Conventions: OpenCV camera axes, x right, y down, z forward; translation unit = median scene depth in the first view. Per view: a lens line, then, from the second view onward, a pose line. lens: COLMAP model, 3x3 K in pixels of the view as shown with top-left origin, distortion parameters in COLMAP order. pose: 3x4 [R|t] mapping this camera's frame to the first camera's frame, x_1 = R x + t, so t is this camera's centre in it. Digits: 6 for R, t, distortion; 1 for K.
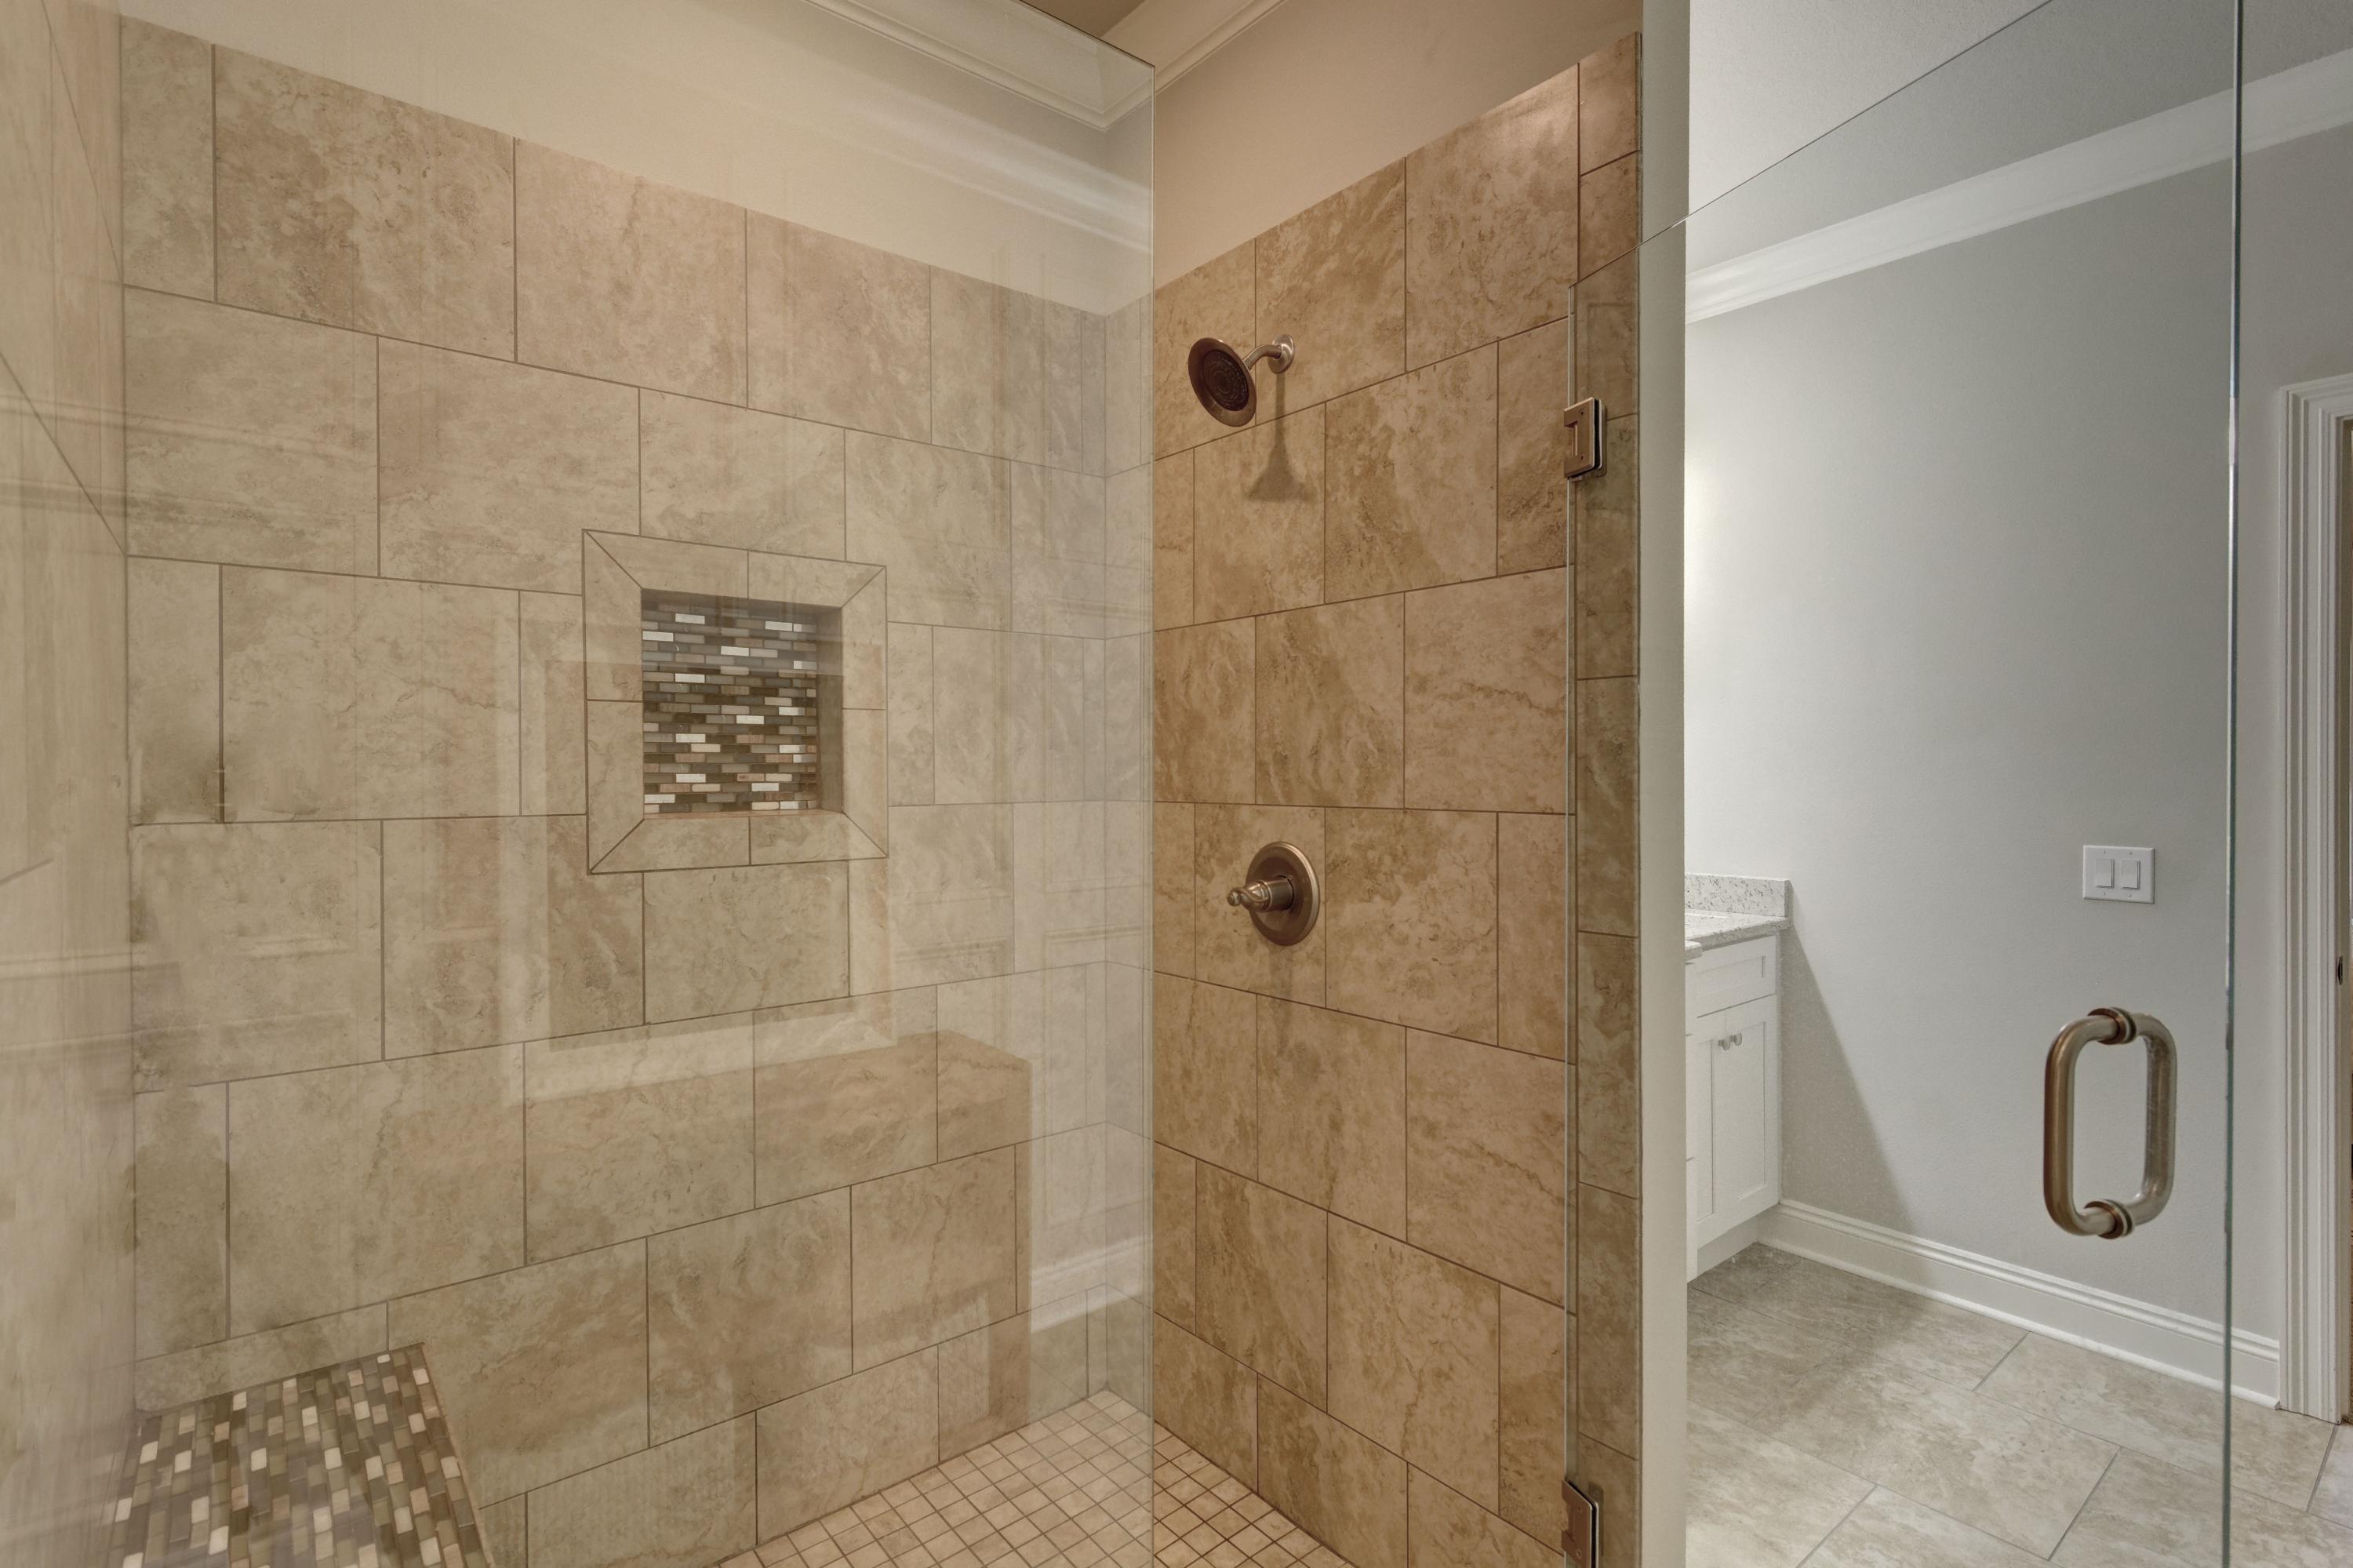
lens RADIAL K [[1133.1, 0, 1185.7], [0, 1133.1, 780.3], [0, 0, 1]] dist [0.009915, 0.000563]
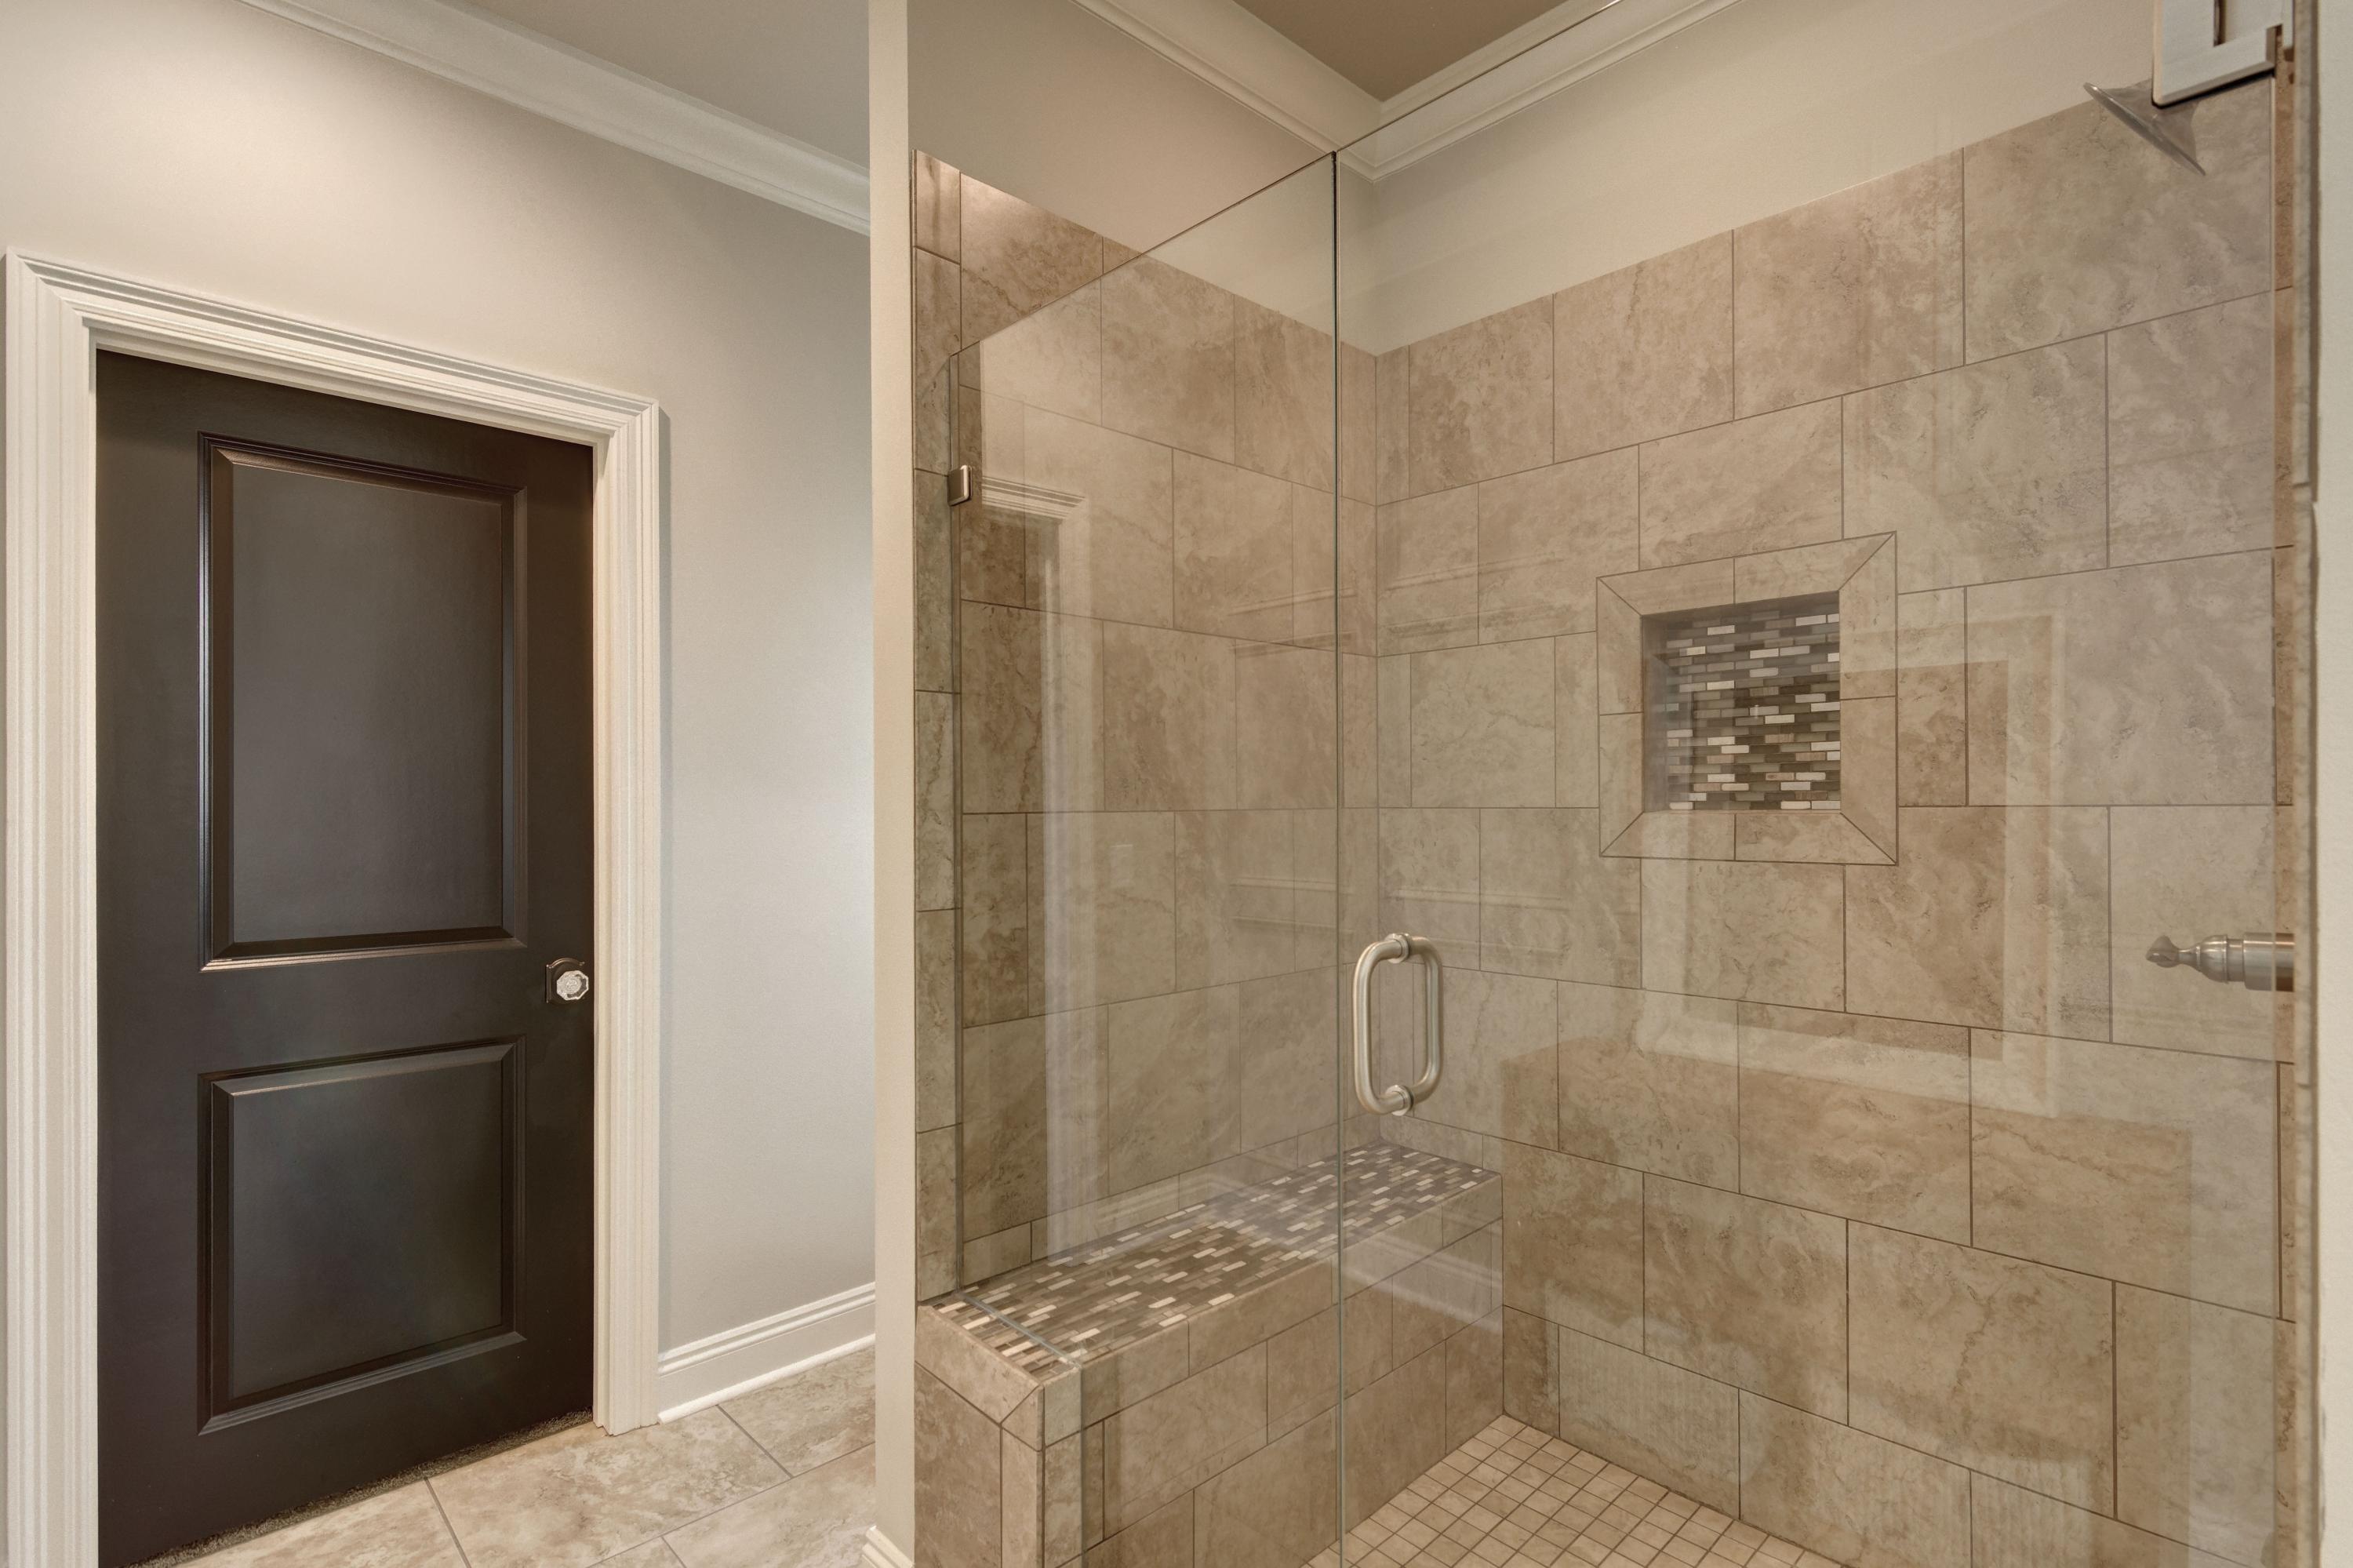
lens RADIAL K [[1151.5, 0, 1178.9], [0, 1151.5, 809.4], [0, 0, 1]] dist [0.016836, 0.000230]
pose [[0.074007, 0.006438, -0.997237, 0.600497], [-0.004750, 0.999970, 0.006103, 0.022860], [0.997246, 0.004285, 0.074035, 0.393160]]
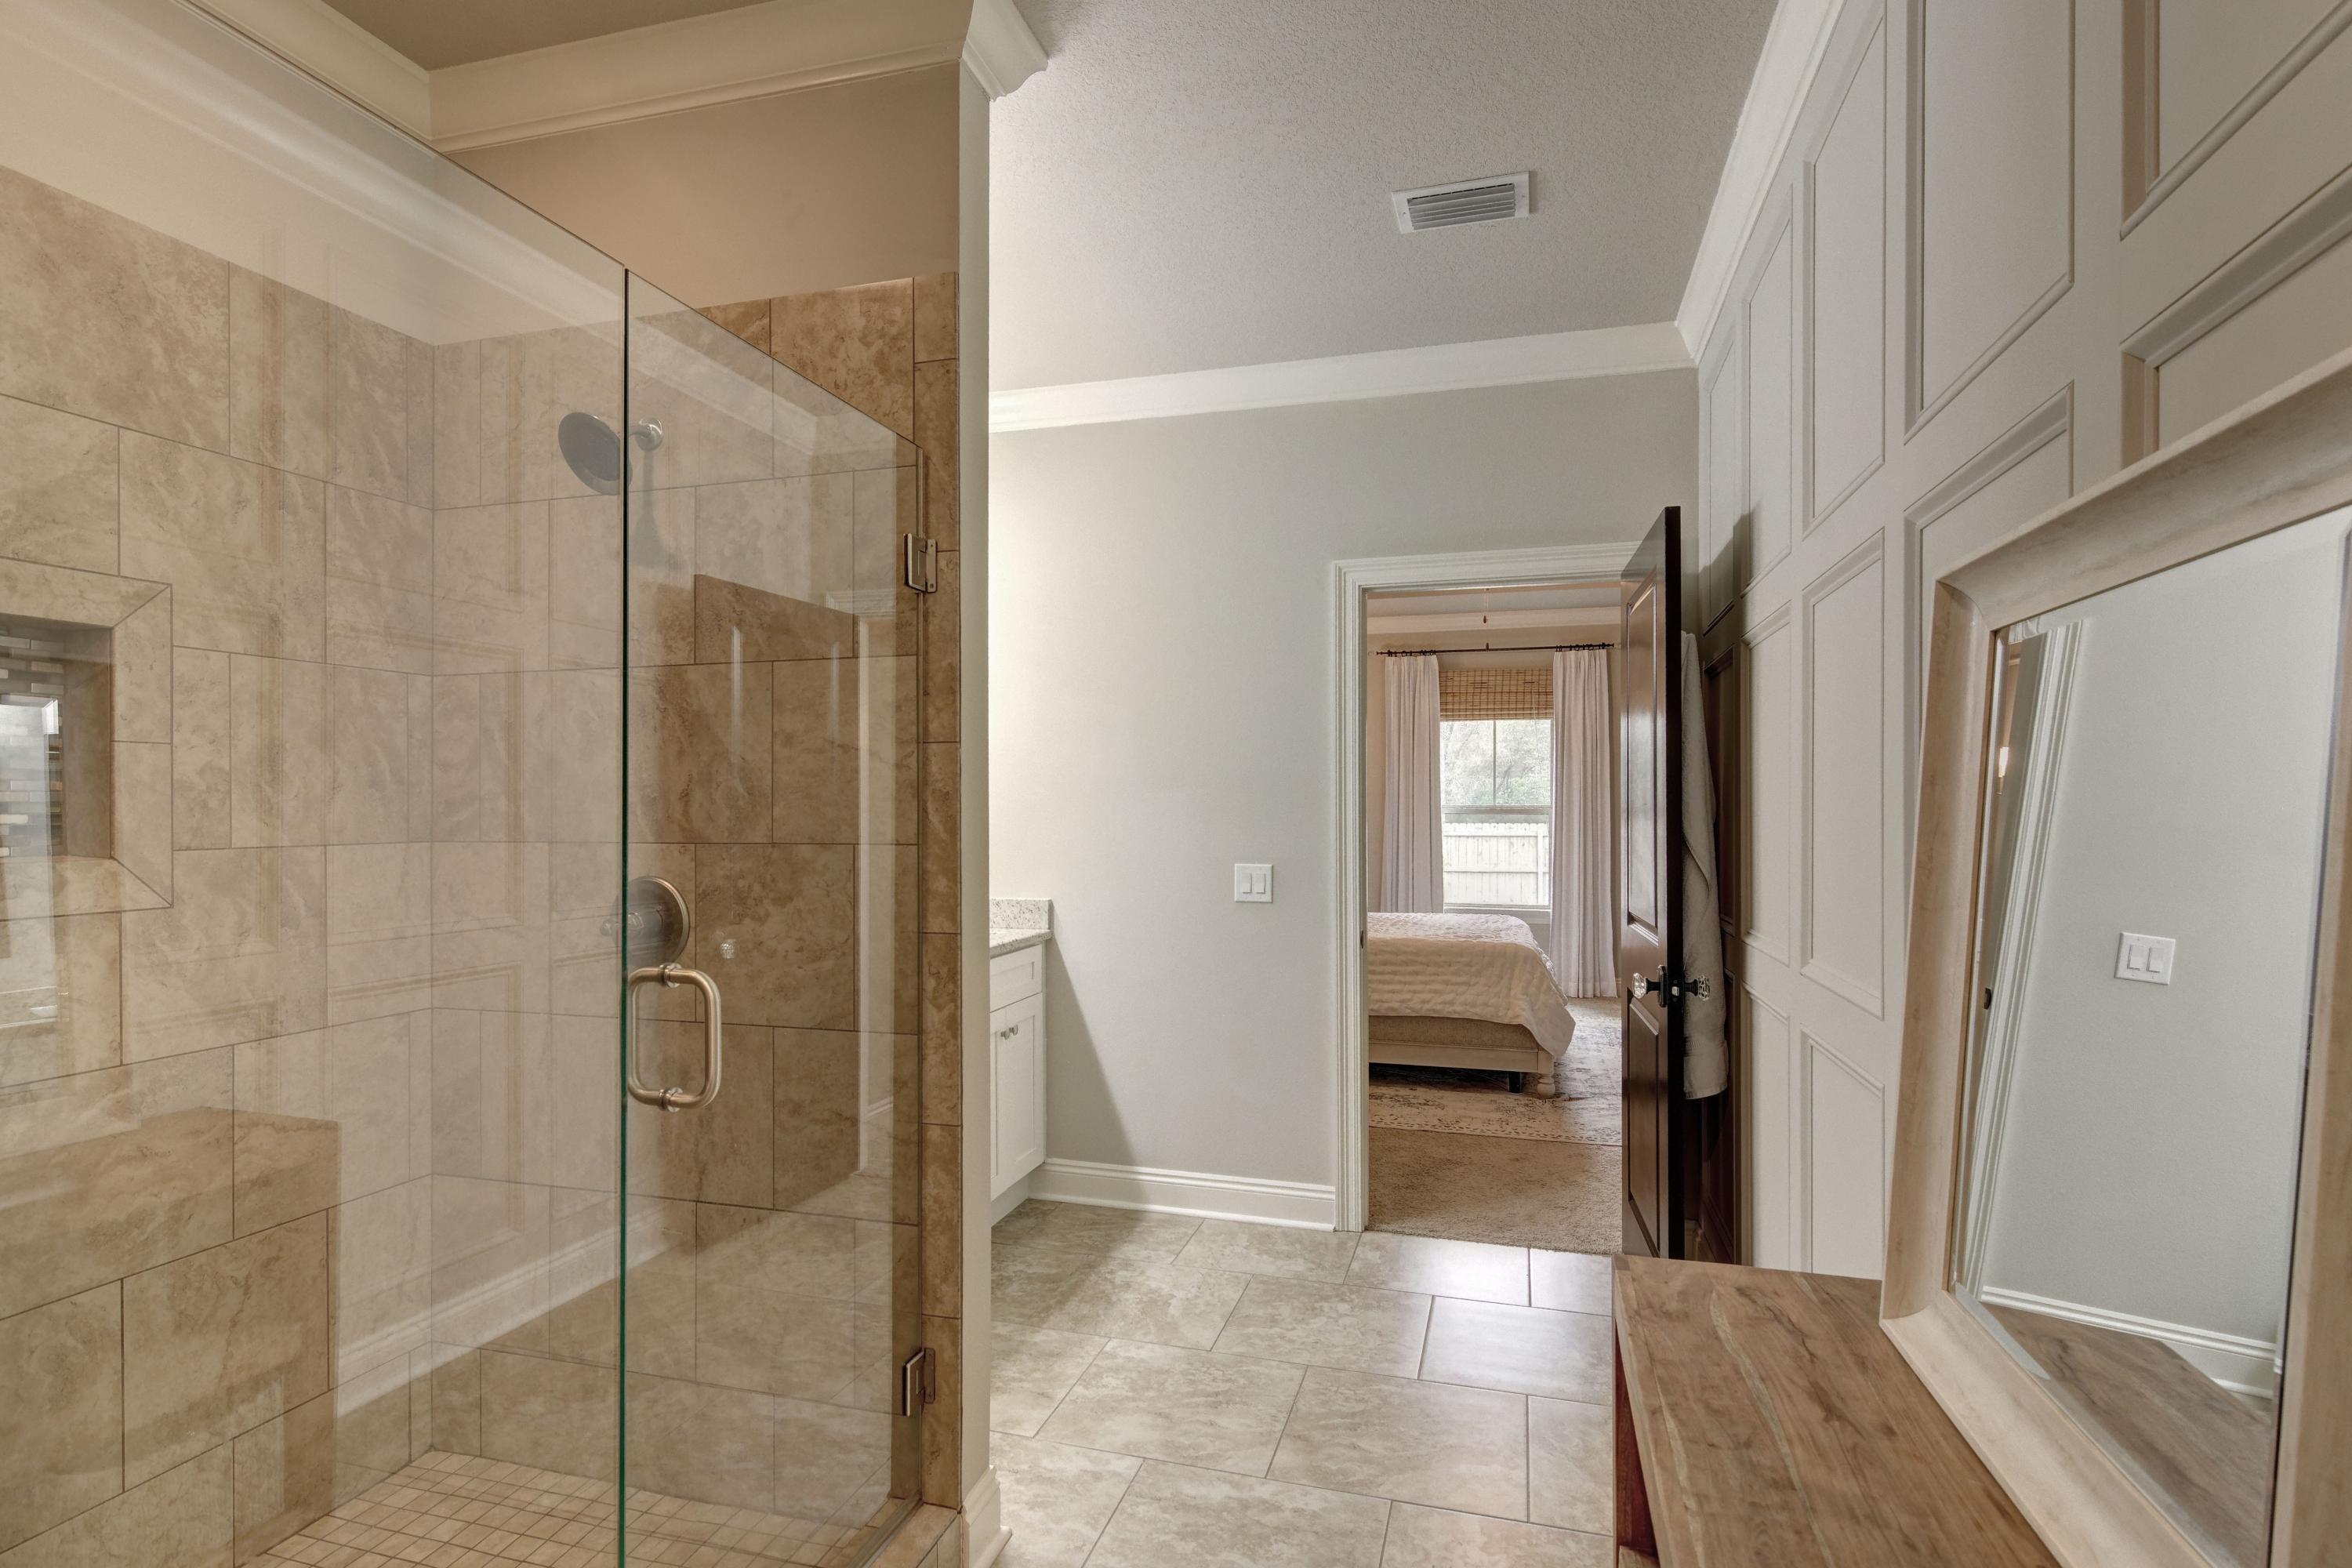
lens RADIAL K [[1195.5, 0, 1177.3], [0, 1195.5, 807.2], [0, 0, 1]] dist [0.001500, 0.000001]
pose [[0.824818, 0.002350, 0.565394, -0.145515], [0.003964, 0.999943, -0.009939, 0.001226], [-0.565385, 0.010439, 0.824761, -0.241199]]
